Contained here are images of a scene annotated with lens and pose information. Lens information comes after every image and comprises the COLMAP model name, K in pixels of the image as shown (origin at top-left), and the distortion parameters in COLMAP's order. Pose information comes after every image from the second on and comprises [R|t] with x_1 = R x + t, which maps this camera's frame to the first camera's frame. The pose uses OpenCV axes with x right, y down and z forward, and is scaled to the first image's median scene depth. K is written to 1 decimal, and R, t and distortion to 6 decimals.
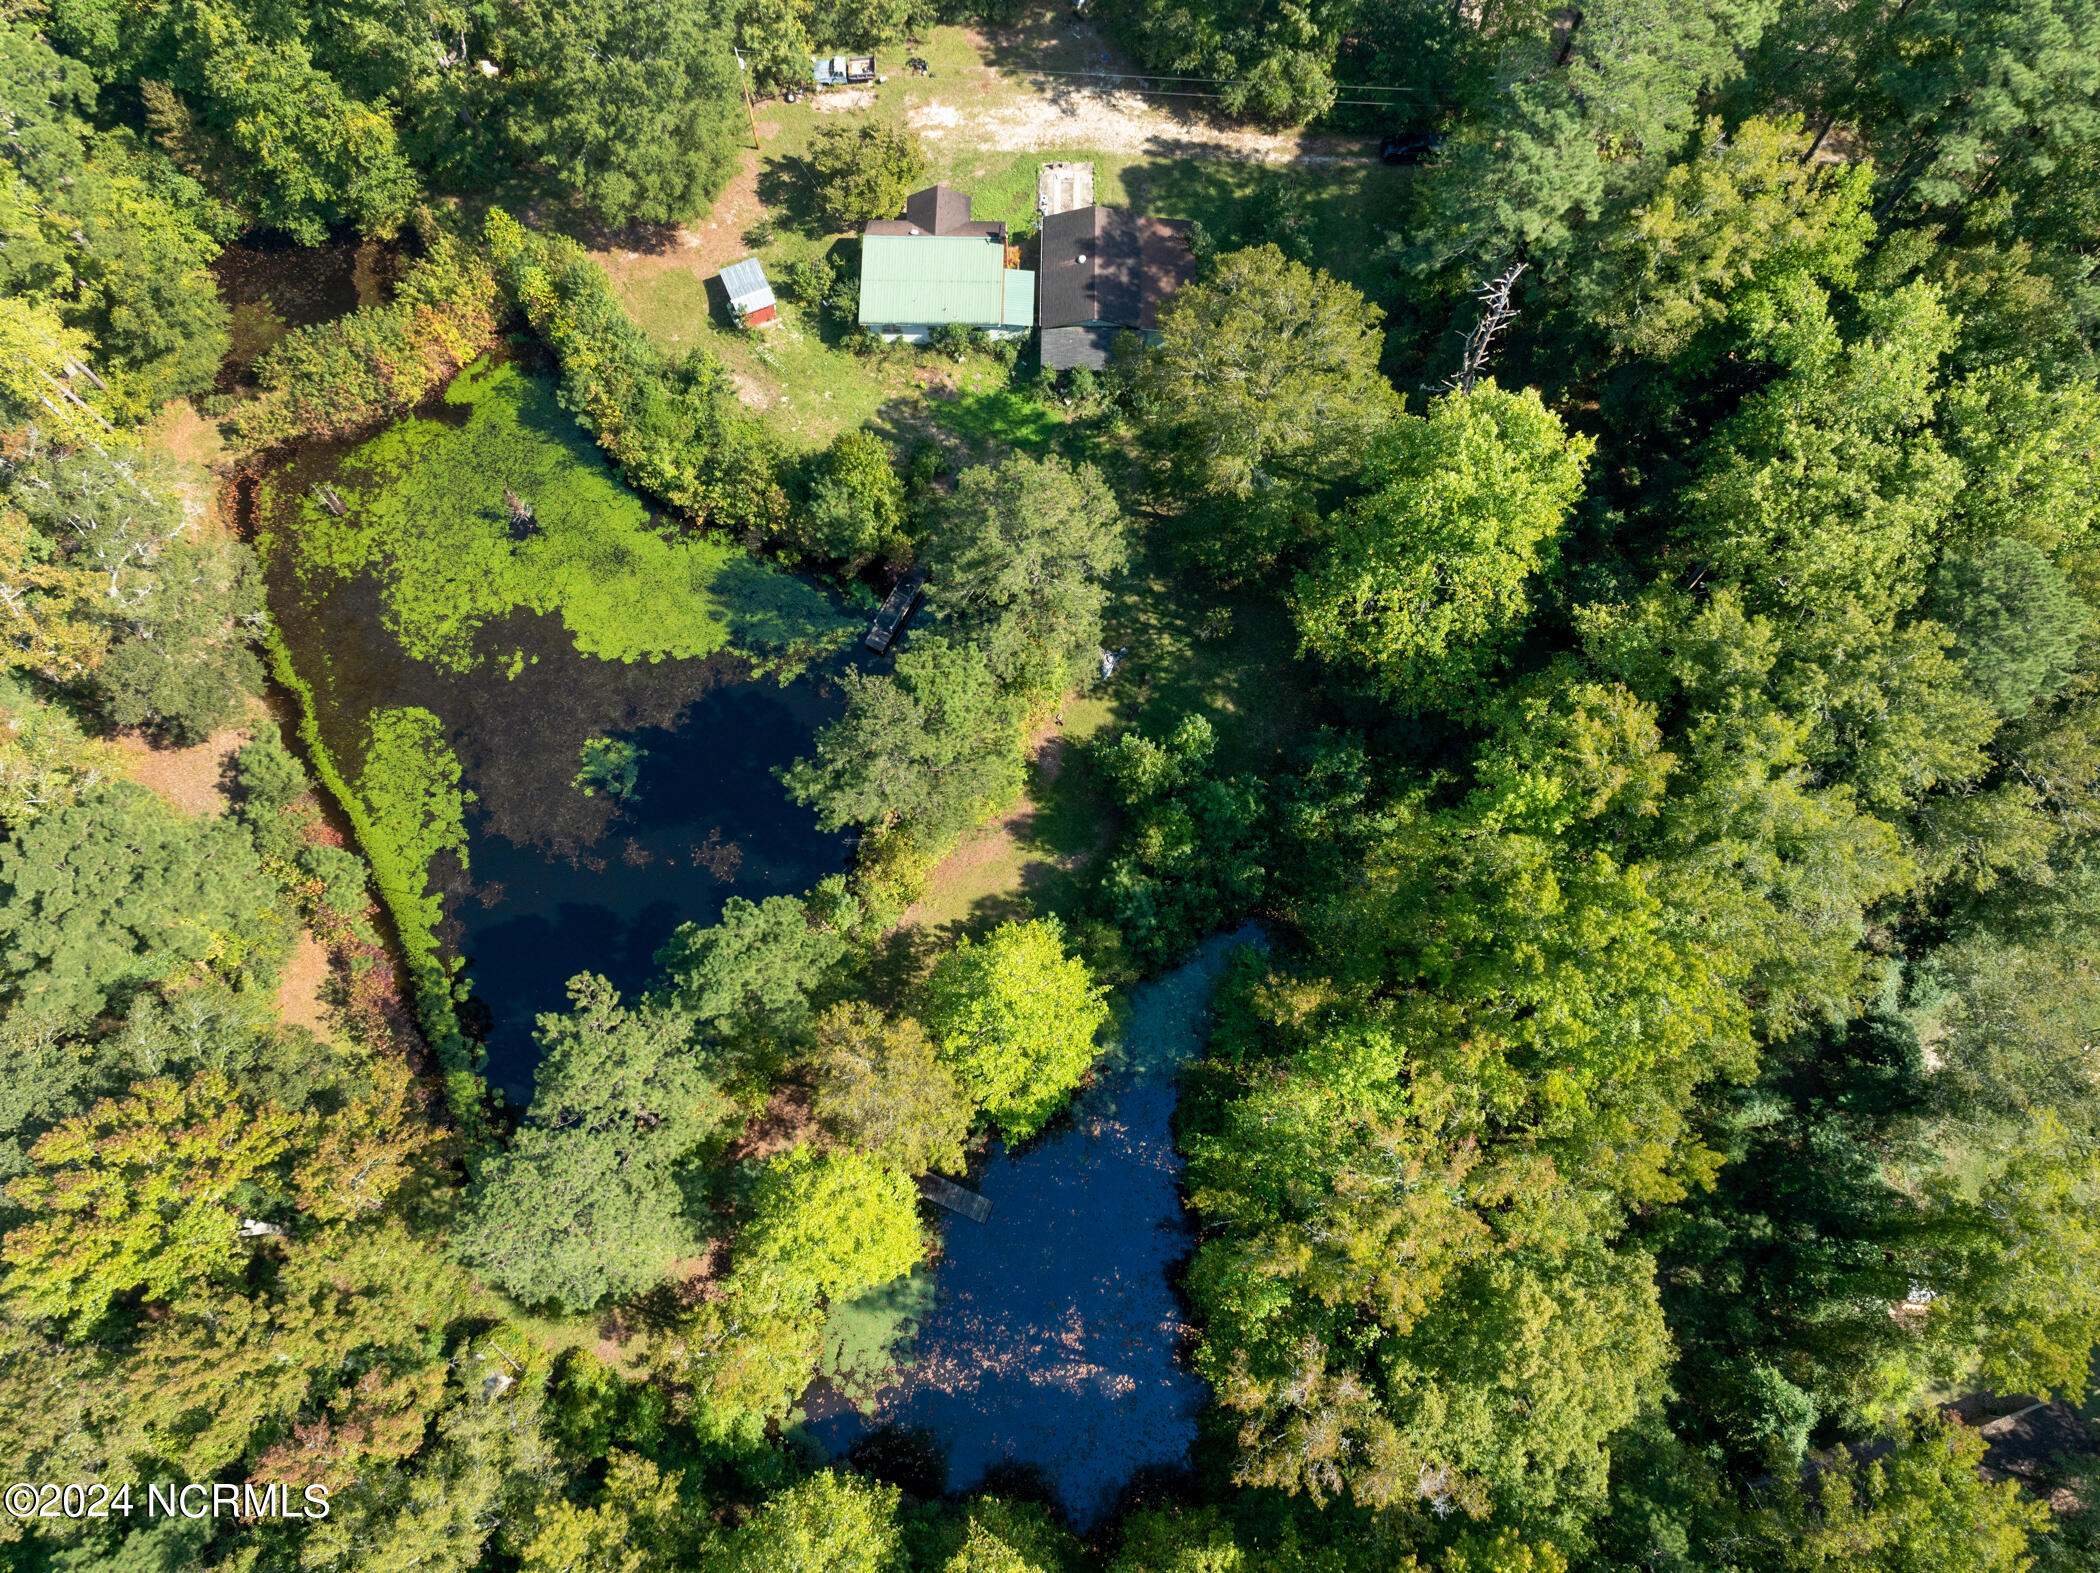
lens RADIAL K [[1476.5, 0, 1046.5], [0, 1476.5, 791.6], [0, 0, 1]] dist [-0.042447, 0.009510]
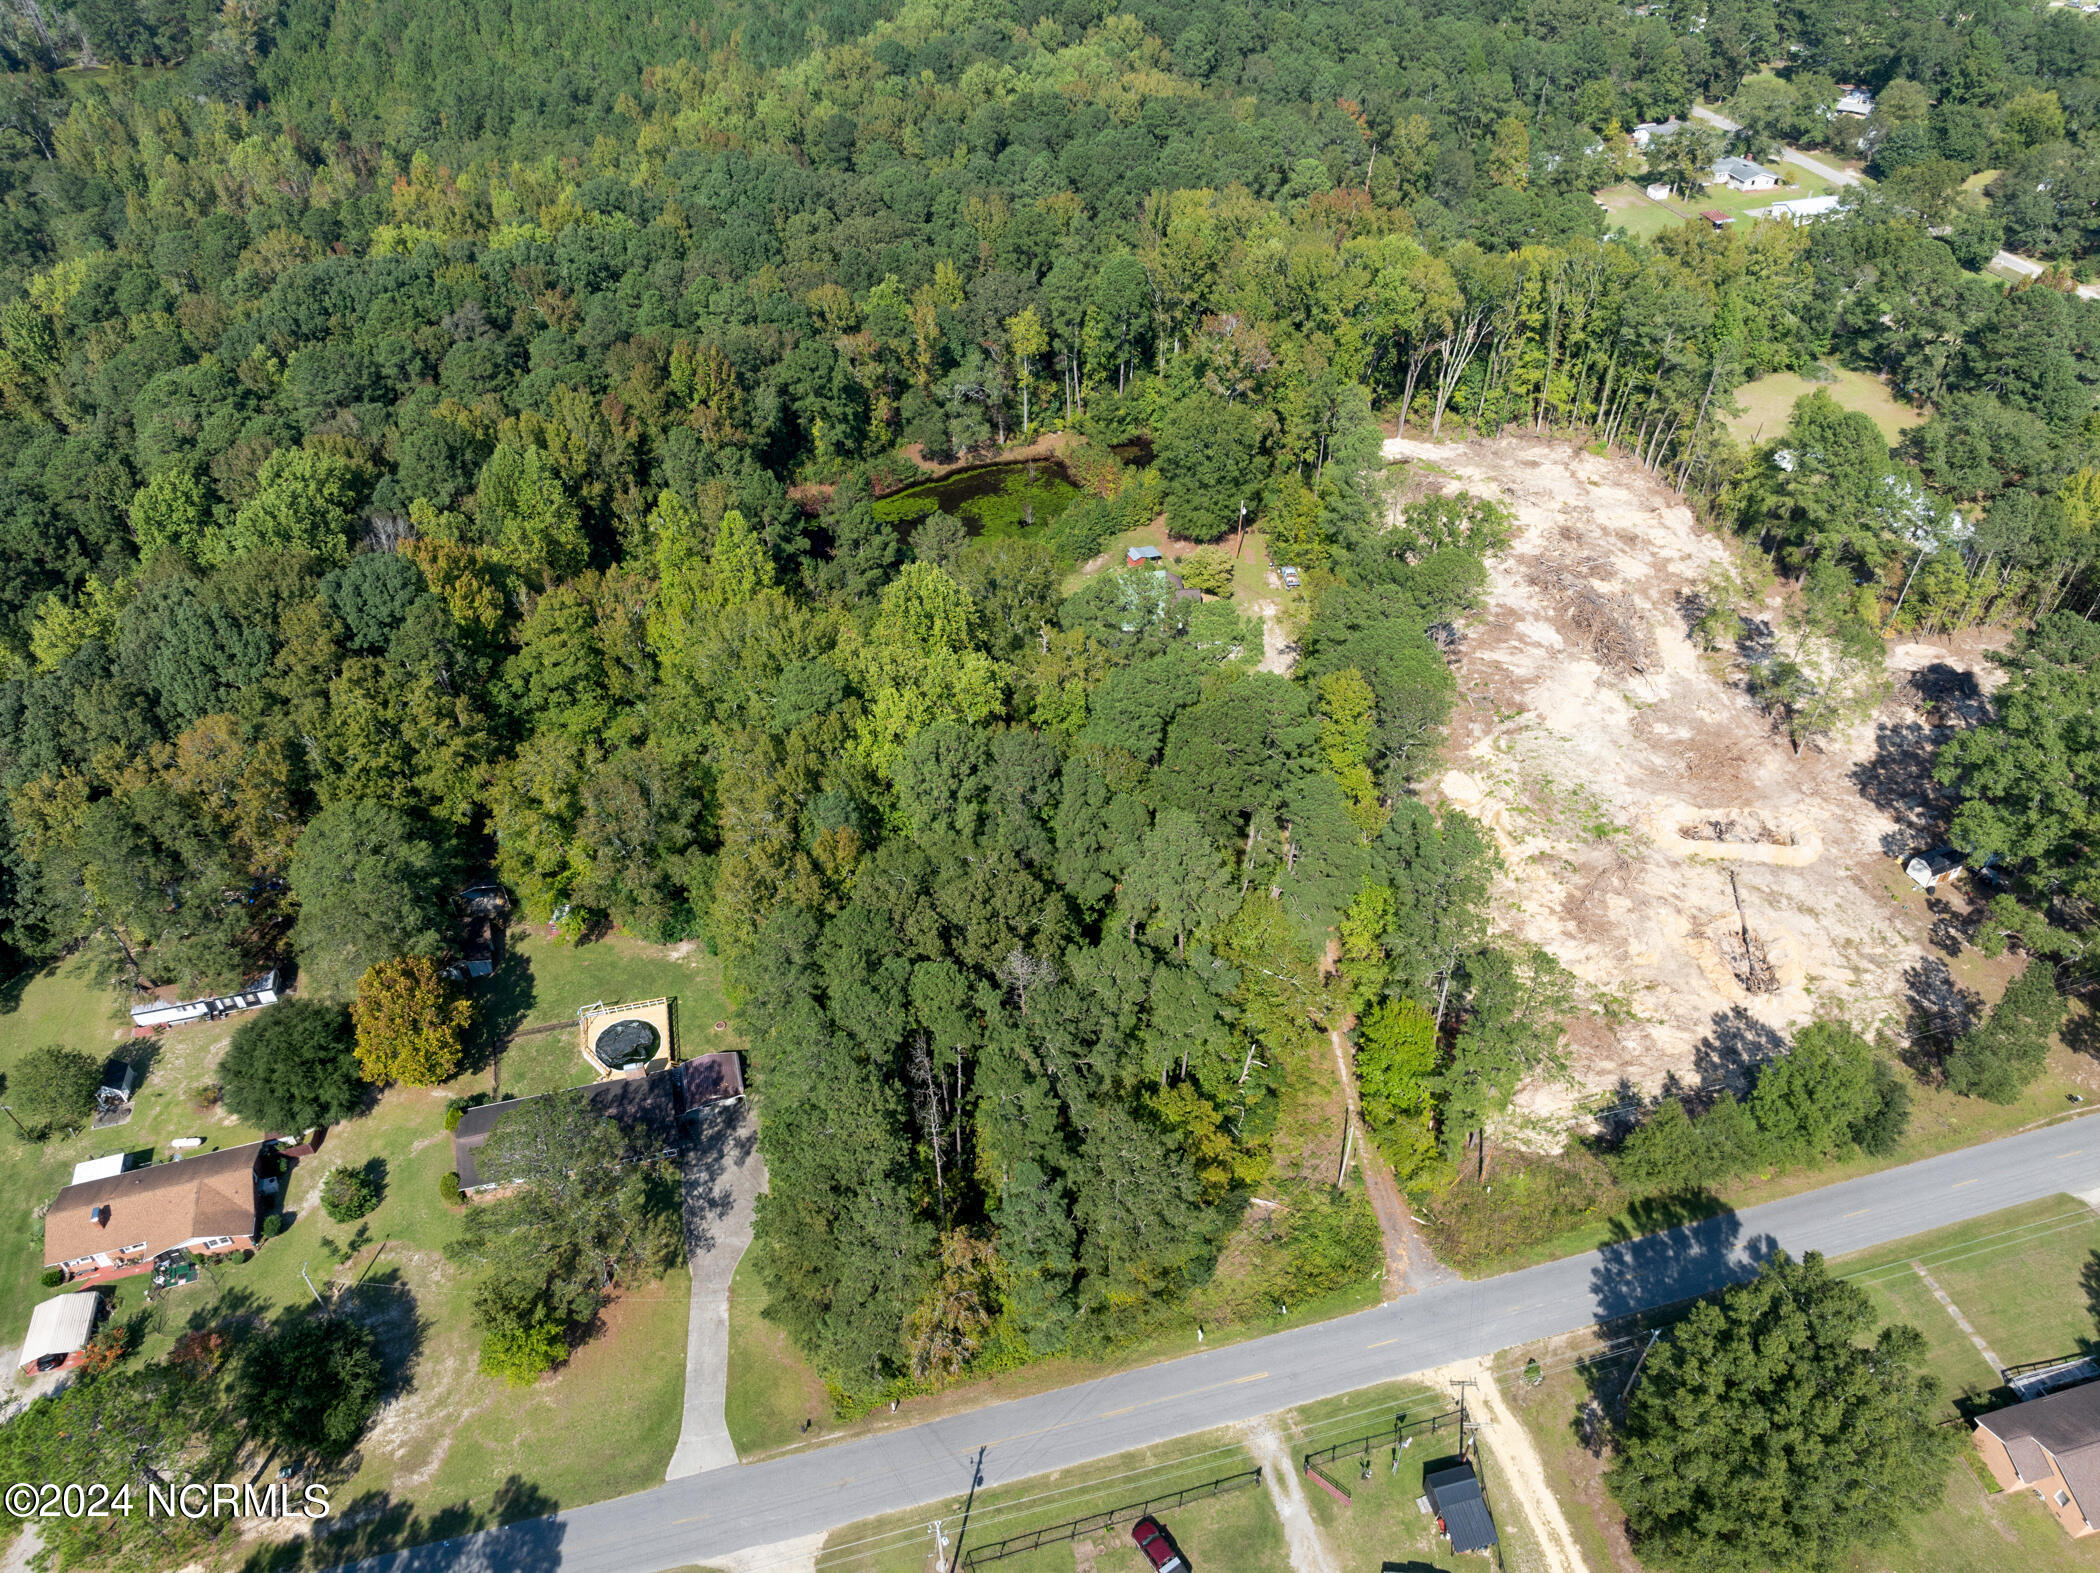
lens RADIAL K [[1477.5, 0, 1044.1], [0, 1477.5, 795.2], [0, 0, 1]] dist [-0.027767, -0.026216]
pose [[0.013801, 0.660107, -0.751044, 1.630792], [-0.940518, 0.263571, 0.214375, -0.594694], [0.339463, 0.703412, 0.624480, -0.092712]]
